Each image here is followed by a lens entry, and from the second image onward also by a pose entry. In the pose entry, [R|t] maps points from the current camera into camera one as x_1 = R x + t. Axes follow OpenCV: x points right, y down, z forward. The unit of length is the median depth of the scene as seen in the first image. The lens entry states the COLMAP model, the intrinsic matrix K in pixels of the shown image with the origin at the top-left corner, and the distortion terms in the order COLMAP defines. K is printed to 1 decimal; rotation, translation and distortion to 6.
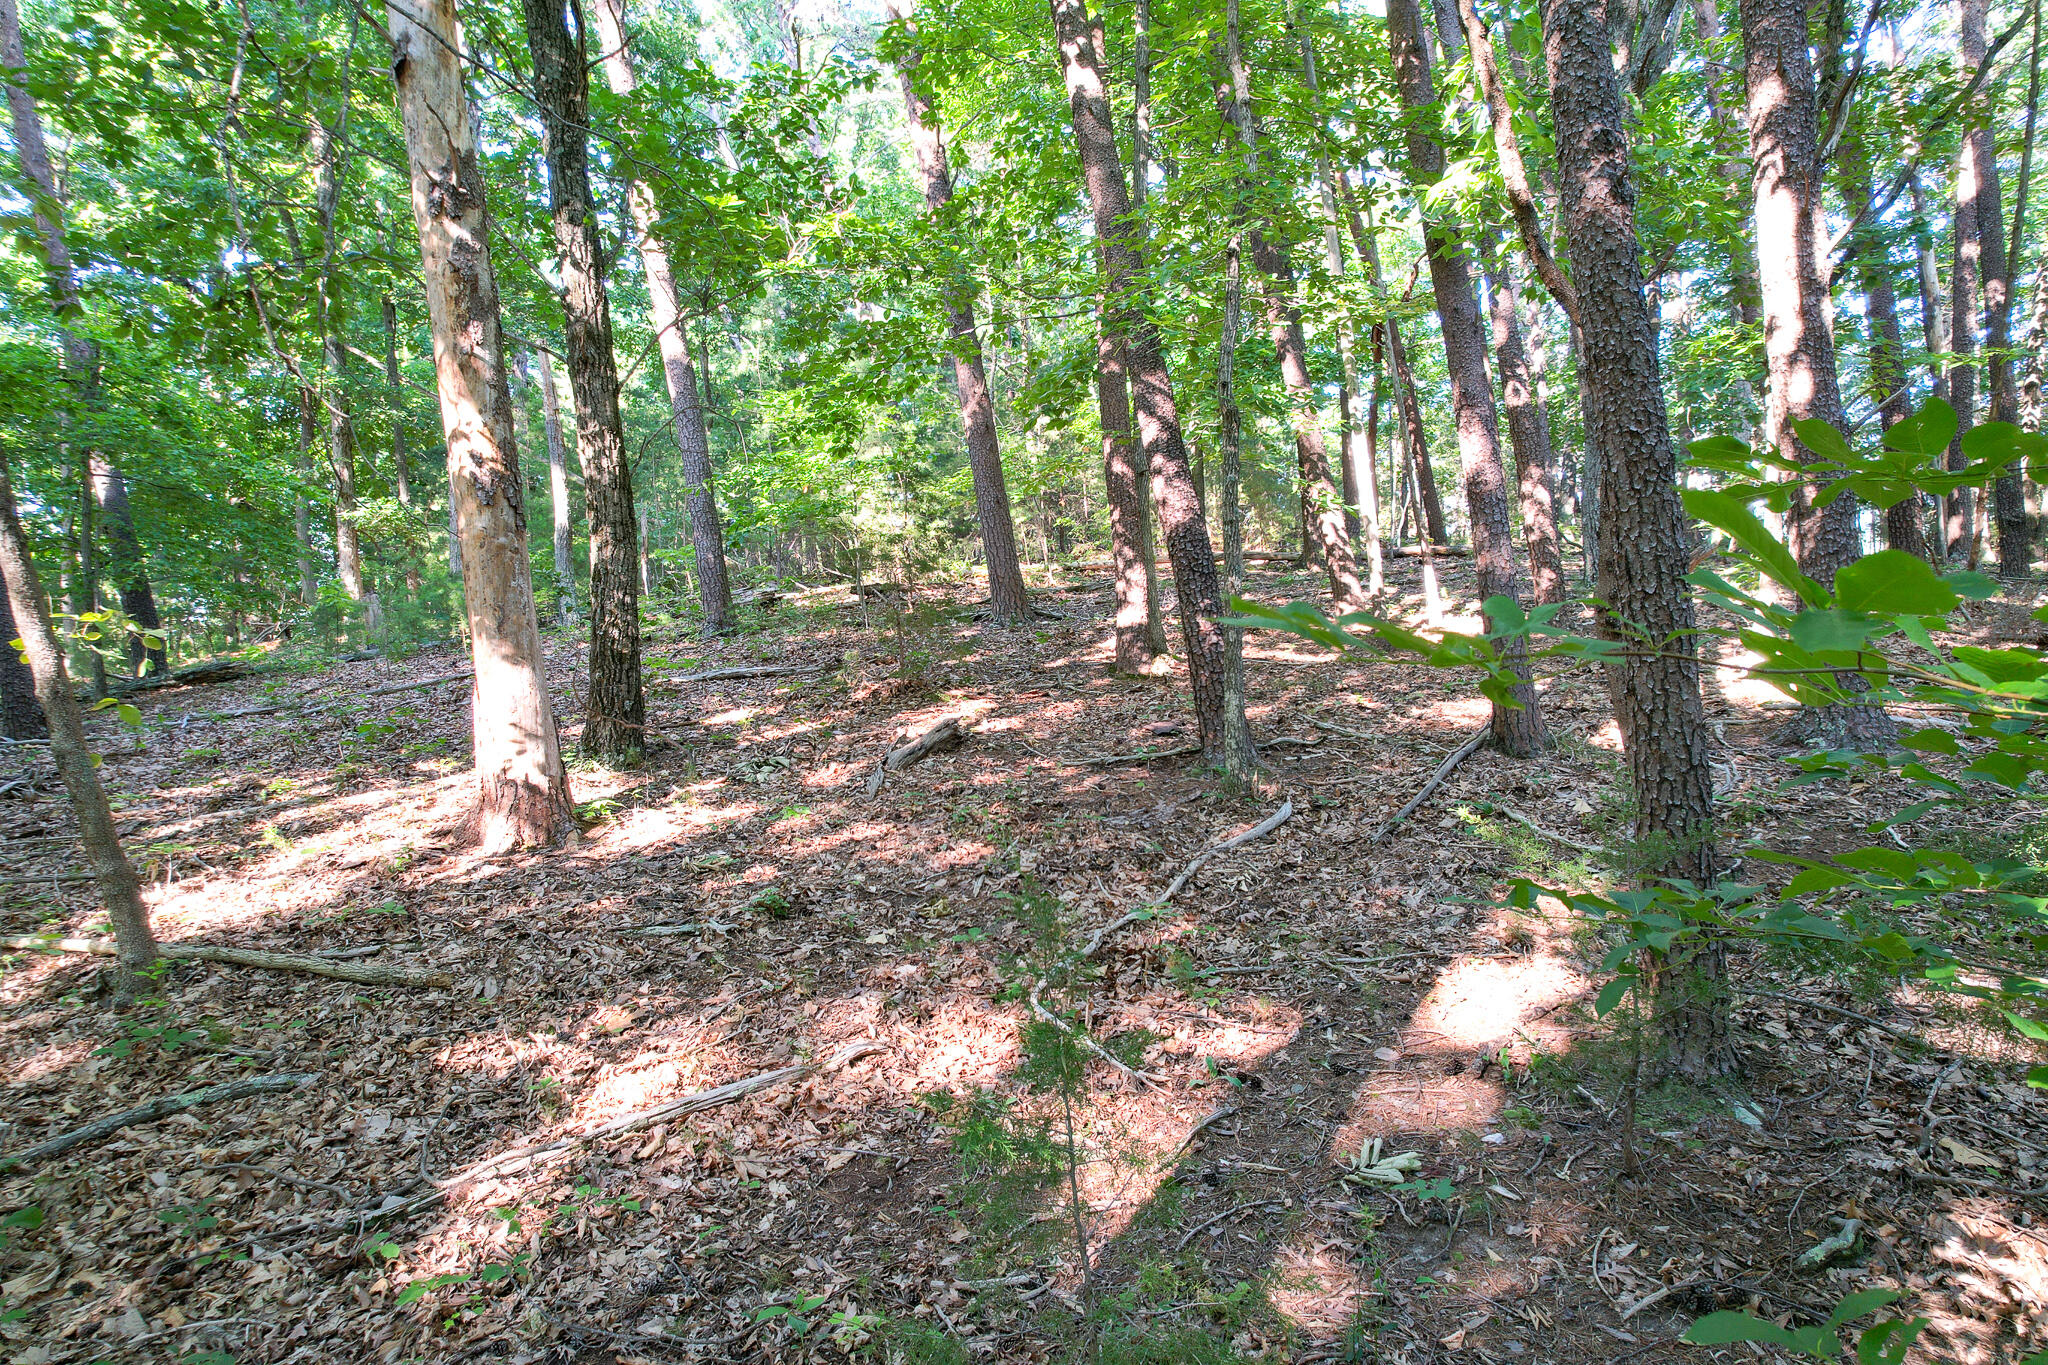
lens RADIAL K [[1310.1, 0, 1028.7], [0, 1310.1, 692.7], [0, 0, 1]] dist [-0.073746, 0.069230]
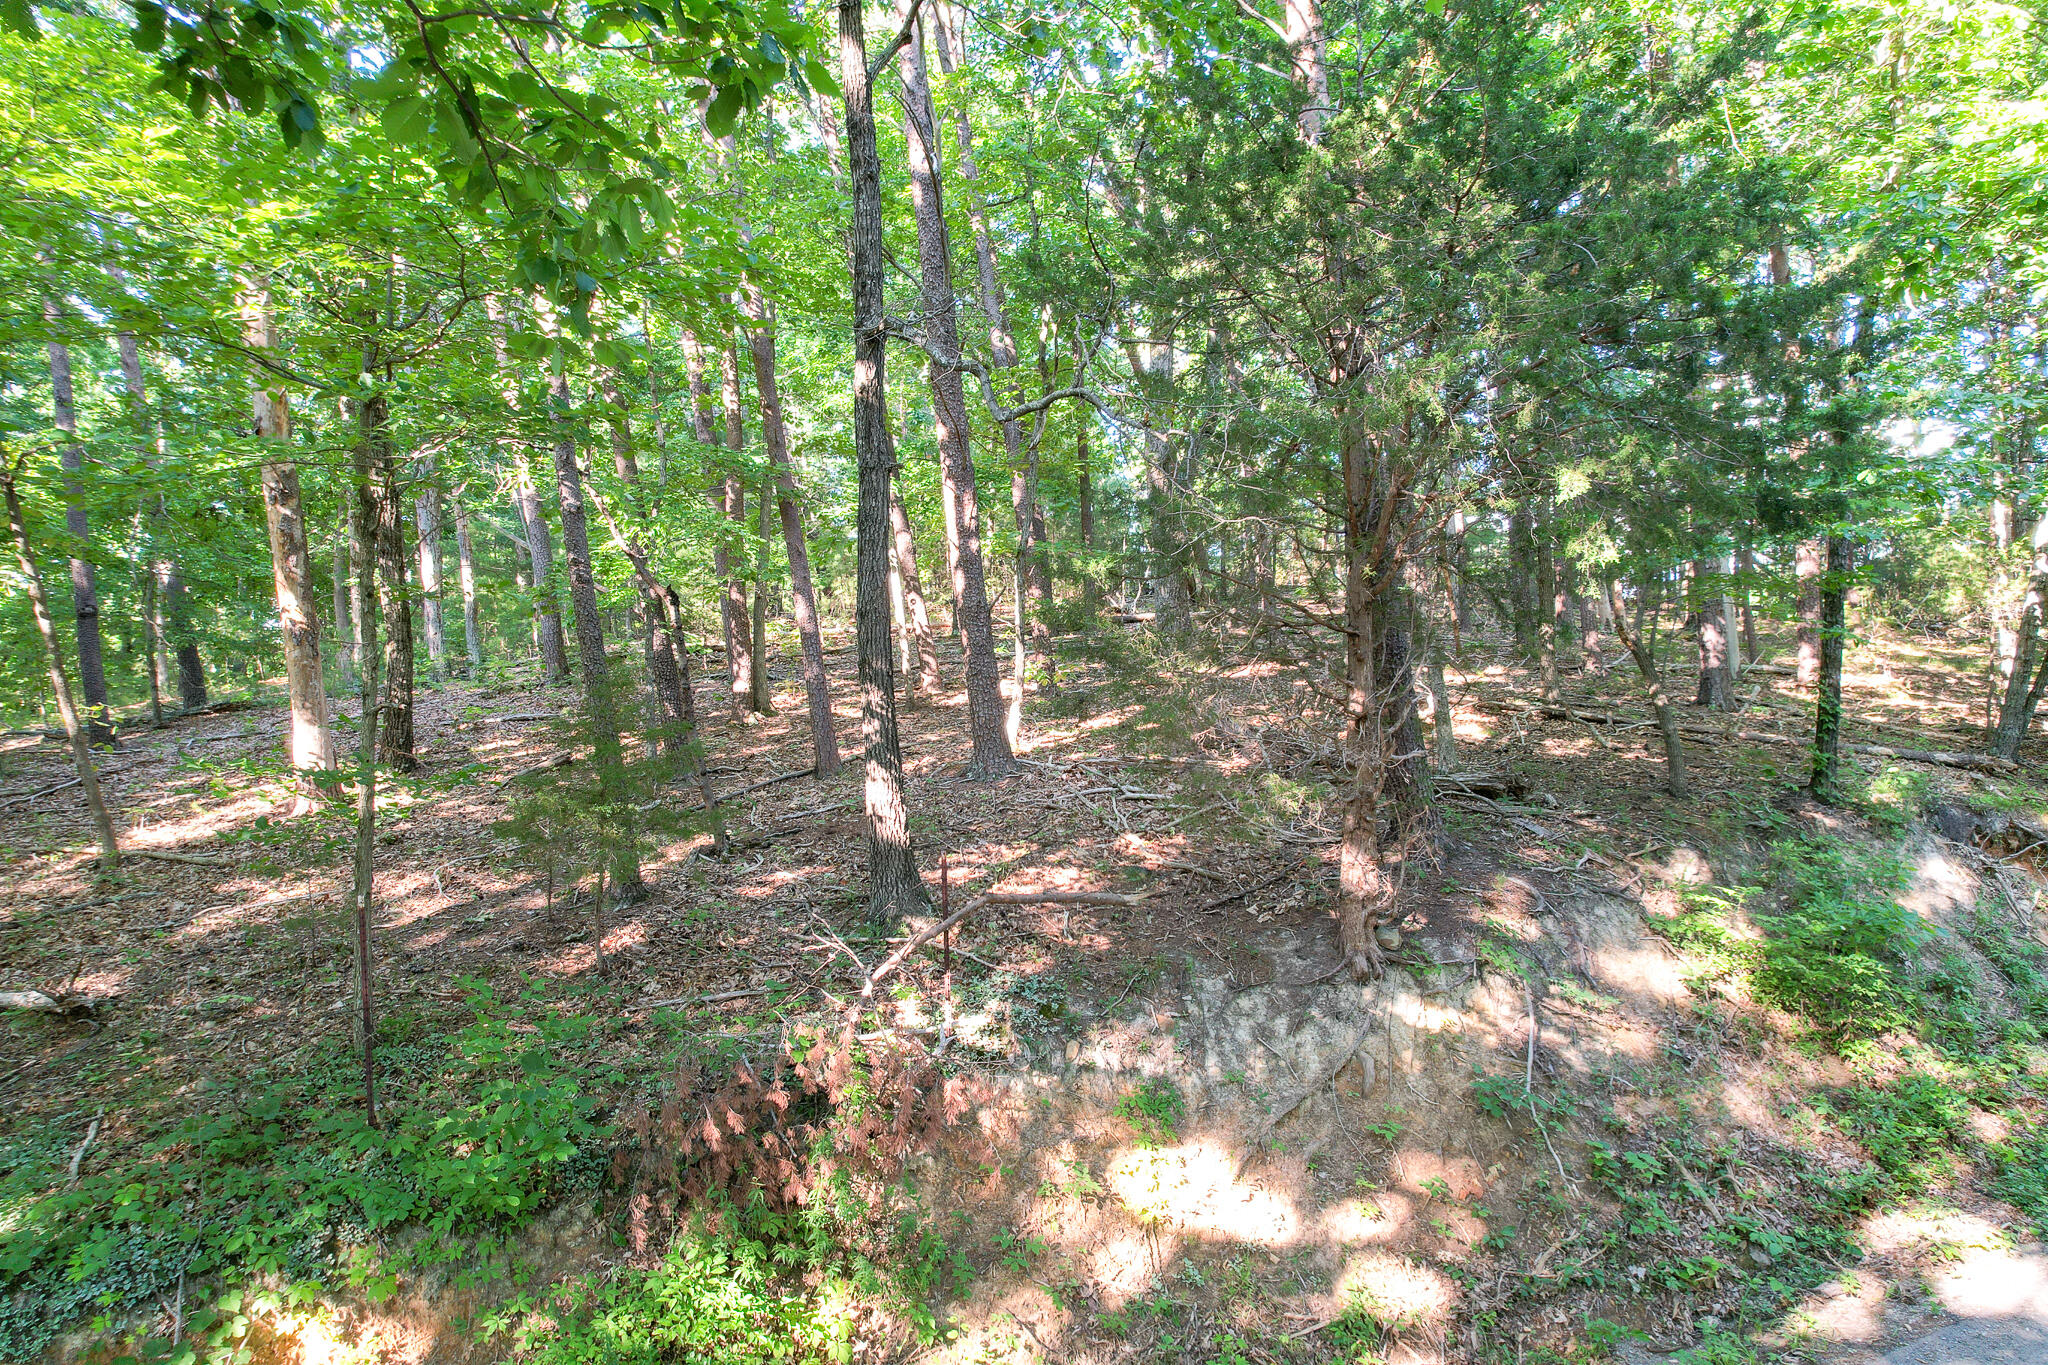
lens RADIAL K [[1310.1, 0, 1028.7], [0, 1310.1, 692.7], [0, 0, 1]] dist [-0.073746, 0.069230]
pose [[0.997573, 0.011036, -0.068743, 0.864187], [-0.011475, 0.999916, -0.005998, -0.071529], [0.068671, 0.006772, 0.997616, -0.935919]]
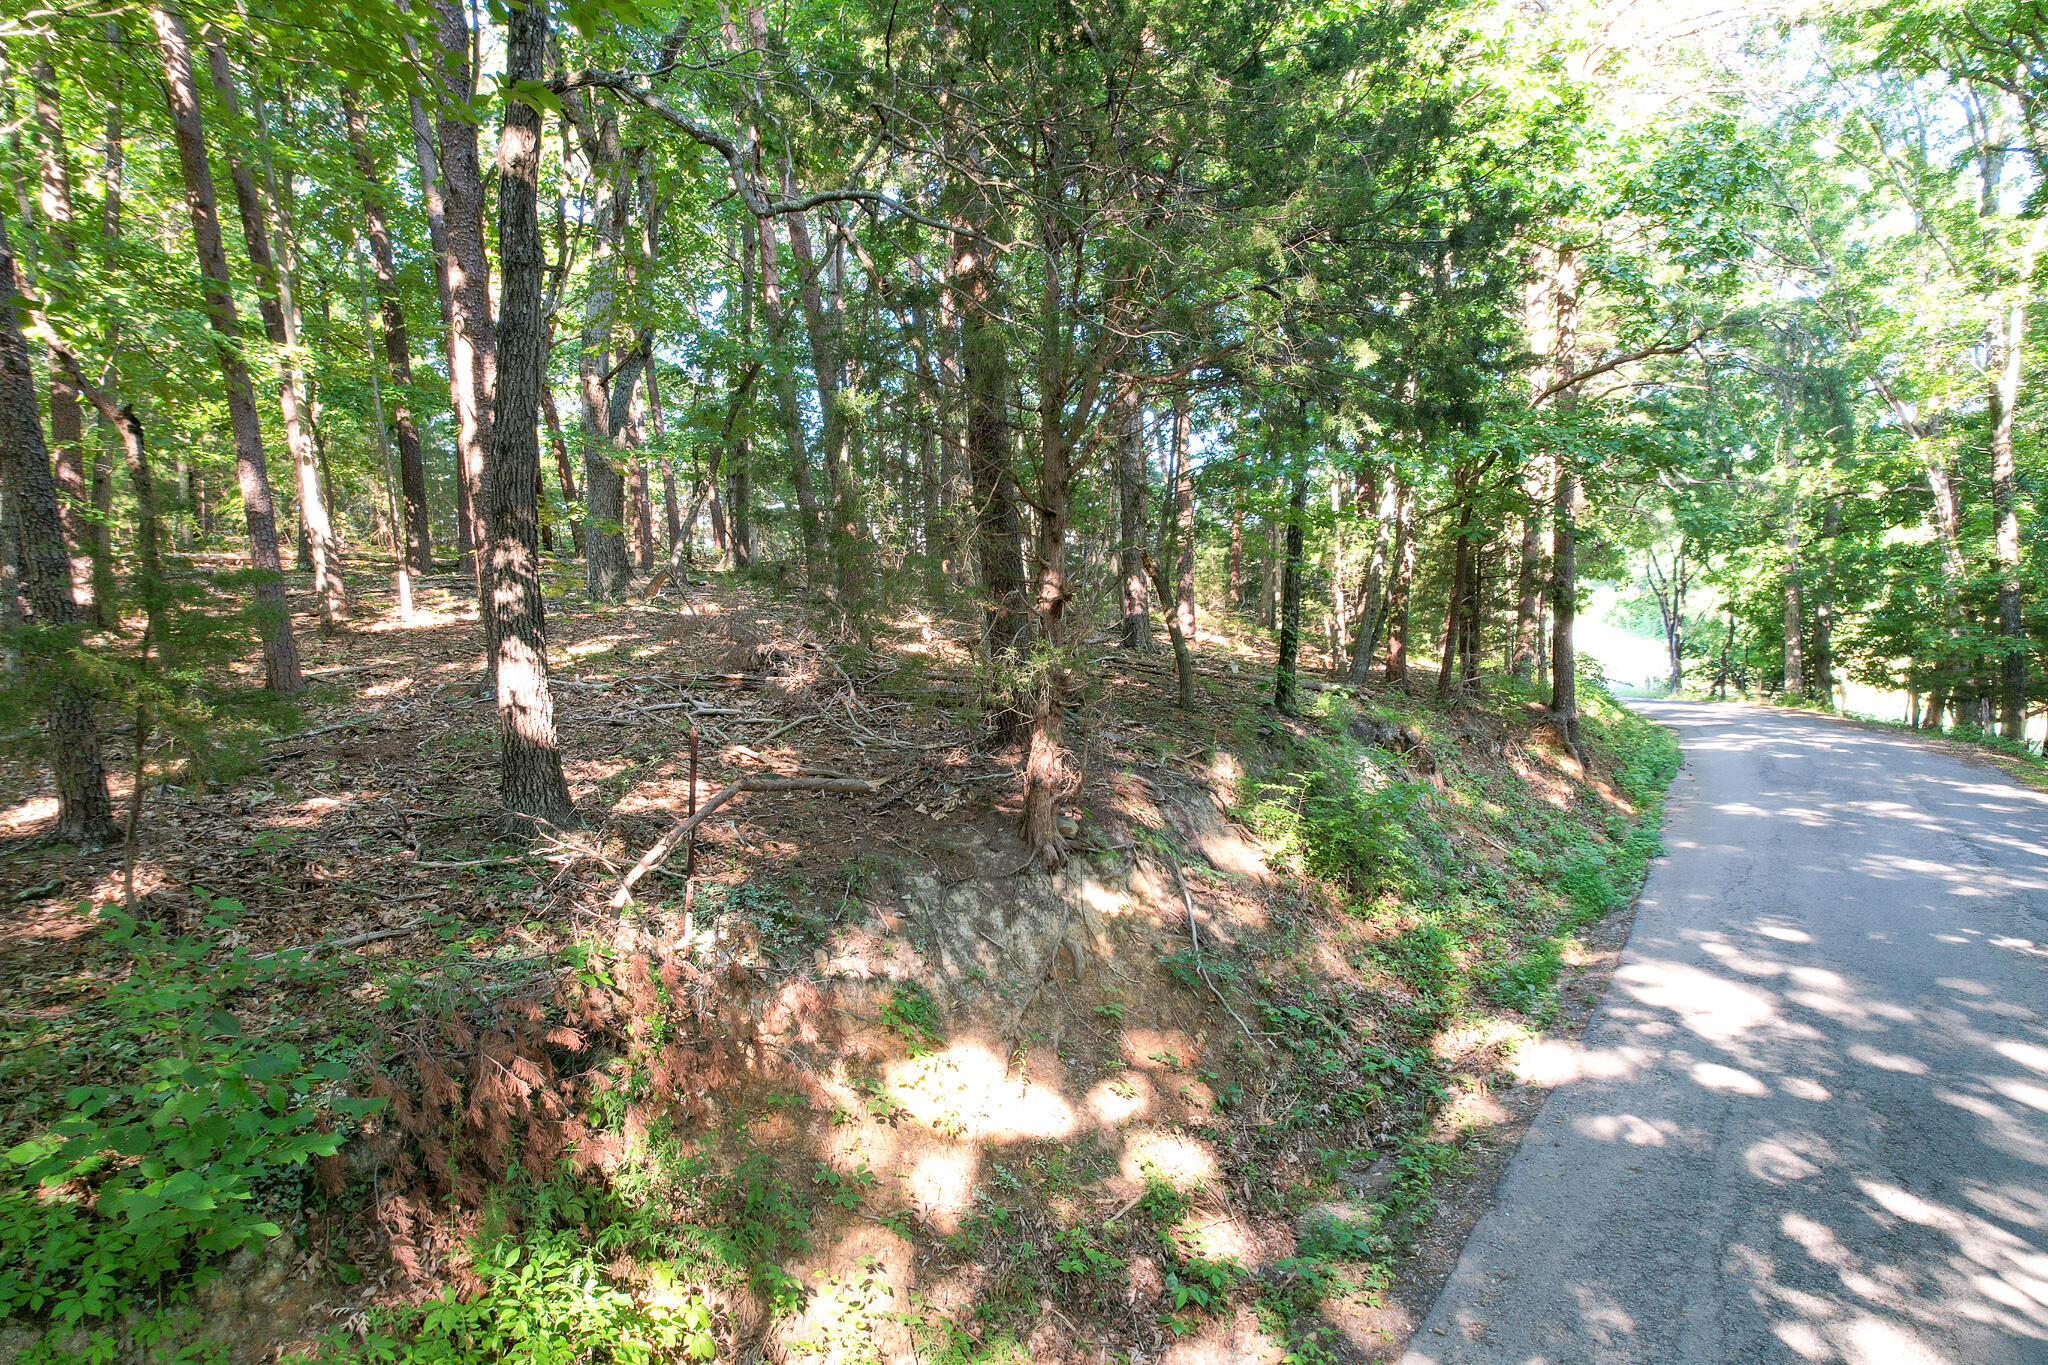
lens RADIAL K [[1303.9, 0, 1024.0], [0, 1303.9, 682.5], [0, 0, 1]] dist [-0.030310, 0.001005]
pose [[0.883644, 0.017006, 0.467850, 0.472218], [-0.011050, 0.999819, -0.015472, 0.045503], [-0.468028, 0.008502, 0.883673, -0.723718]]
